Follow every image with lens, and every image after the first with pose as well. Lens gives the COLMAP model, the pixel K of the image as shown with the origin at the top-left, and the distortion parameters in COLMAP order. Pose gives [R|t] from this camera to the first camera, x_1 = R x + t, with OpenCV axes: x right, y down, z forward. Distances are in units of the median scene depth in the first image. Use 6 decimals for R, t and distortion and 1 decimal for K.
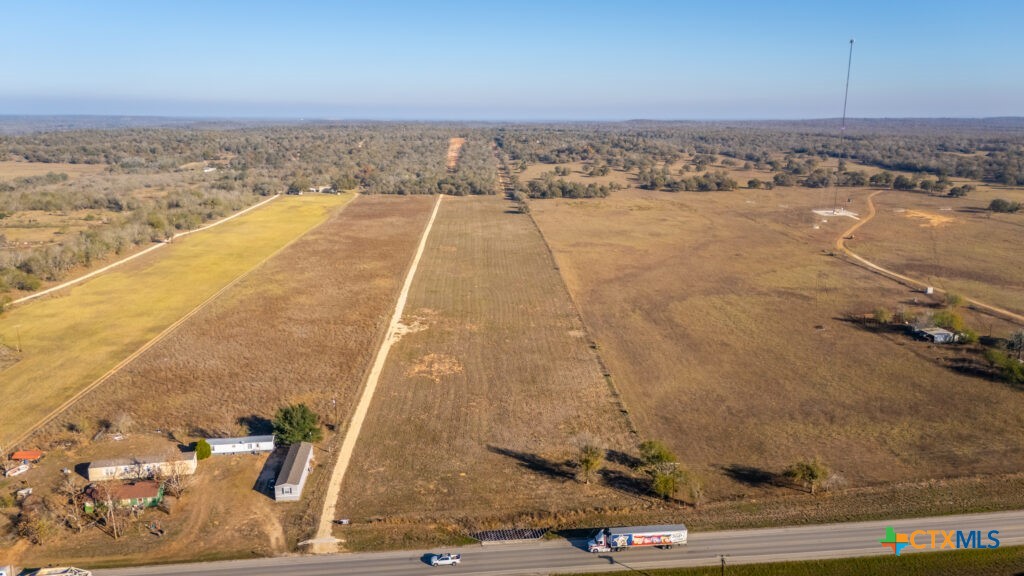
lens RADIAL K [[695.2, 0, 512.0], [0, 695.2, 288.0], [0, 0, 1]] dist [0.029860, -0.042788]
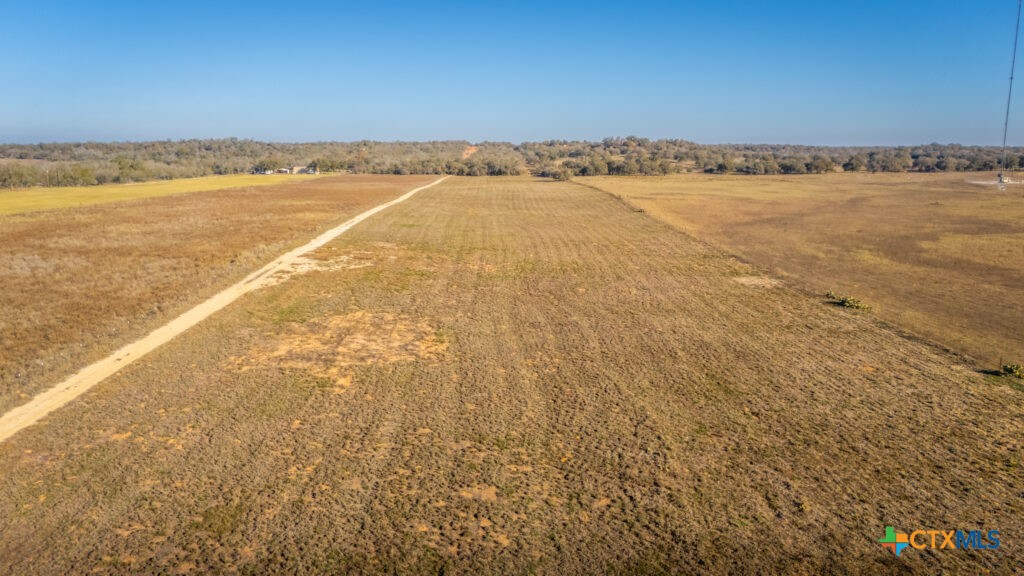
lens RADIAL K [[695.2, 0, 512.0], [0, 695.2, 288.0], [0, 0, 1]] dist [0.029860, -0.042788]
pose [[0.999678, 0.003147, -0.025179, -0.031892], [-0.004622, 0.998261, -0.058759, 0.091356], [0.024951, 0.058857, 0.997955, 0.606224]]
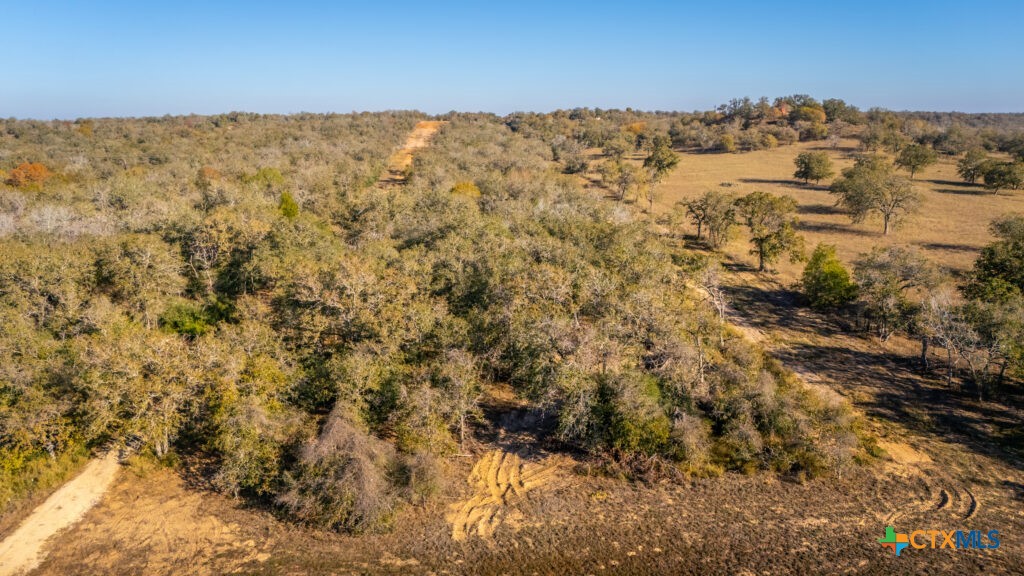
lens RADIAL K [[695.2, 0, 512.0], [0, 695.2, 288.0], [0, 0, 1]] dist [0.029860, -0.042788]
pose [[0.999700, -0.018675, 0.015849, -0.147196], [0.018951, 0.999668, -0.017460, -0.397407], [-0.015518, 0.017755, 0.999722, 2.396065]]
